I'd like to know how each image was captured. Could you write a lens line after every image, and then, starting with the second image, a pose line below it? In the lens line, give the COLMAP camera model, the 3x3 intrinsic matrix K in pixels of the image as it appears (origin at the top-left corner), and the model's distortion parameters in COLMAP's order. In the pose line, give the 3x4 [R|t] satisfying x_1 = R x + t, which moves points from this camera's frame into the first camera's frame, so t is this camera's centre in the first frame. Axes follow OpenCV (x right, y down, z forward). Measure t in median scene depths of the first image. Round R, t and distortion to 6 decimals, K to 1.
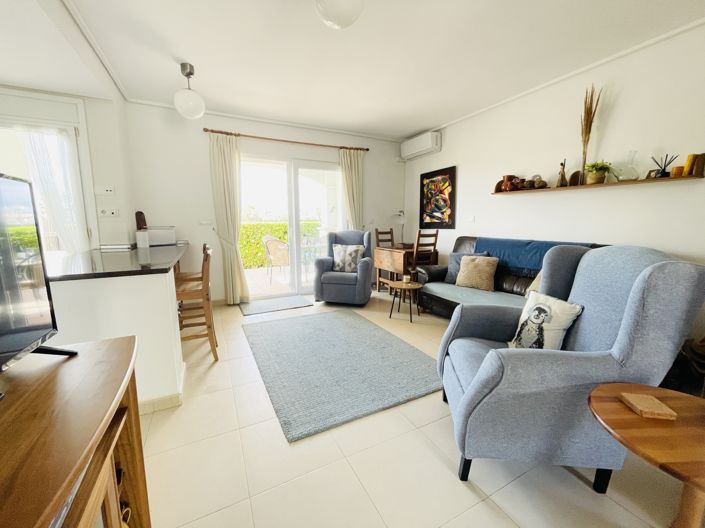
lens RADIAL K [[283.9, 0, 352.1], [0, 283.9, 261.0], [0, 0, 1]] dist [-0.001861, 0.000469]
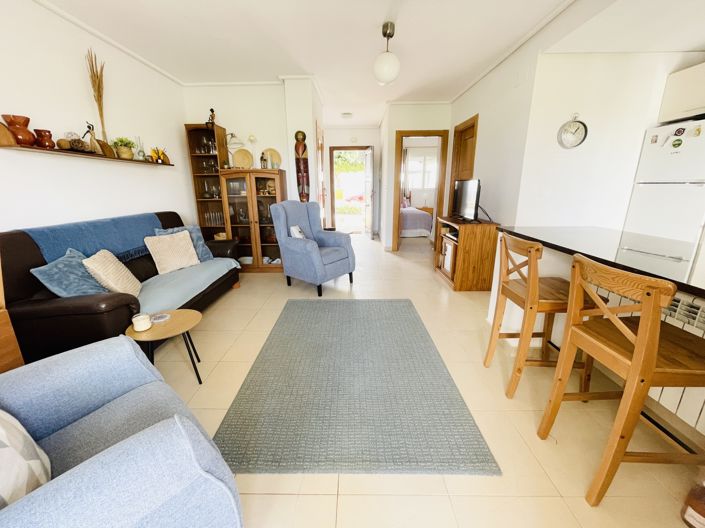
lens RADIAL K [[283.0, 0, 350.8], [0, 283.0, 254.2], [0, 0, 1]] dist [0.017278, 0.000159]
pose [[-0.882583, -0.101029, 0.459174, -0.278698], [0.075702, 0.933360, 0.350868, -0.159014], [-0.464023, 0.344430, -0.816119, 1.019476]]
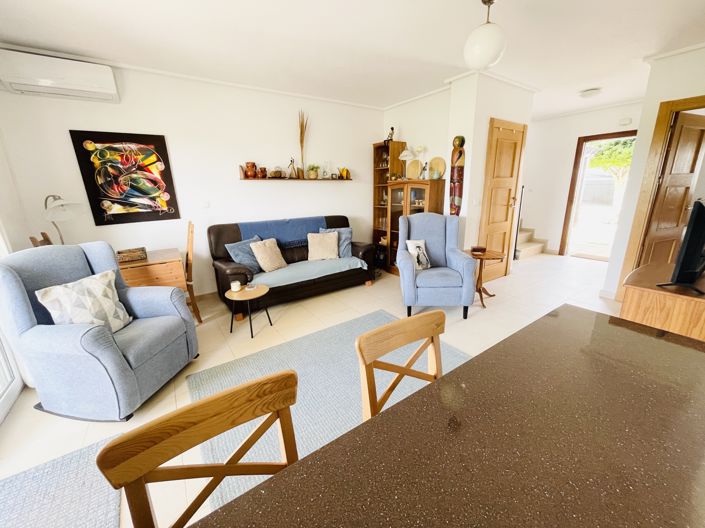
lens RADIAL K [[283.9, 0, 352.1], [0, 283.9, 261.0], [0, 0, 1]] dist [-0.001861, 0.000469]
pose [[-0.133753, -0.249671, 0.959049, -0.507825], [0.151734, 0.951174, 0.268782, -0.144150], [-0.979330, 0.181471, -0.089339, 0.636982]]
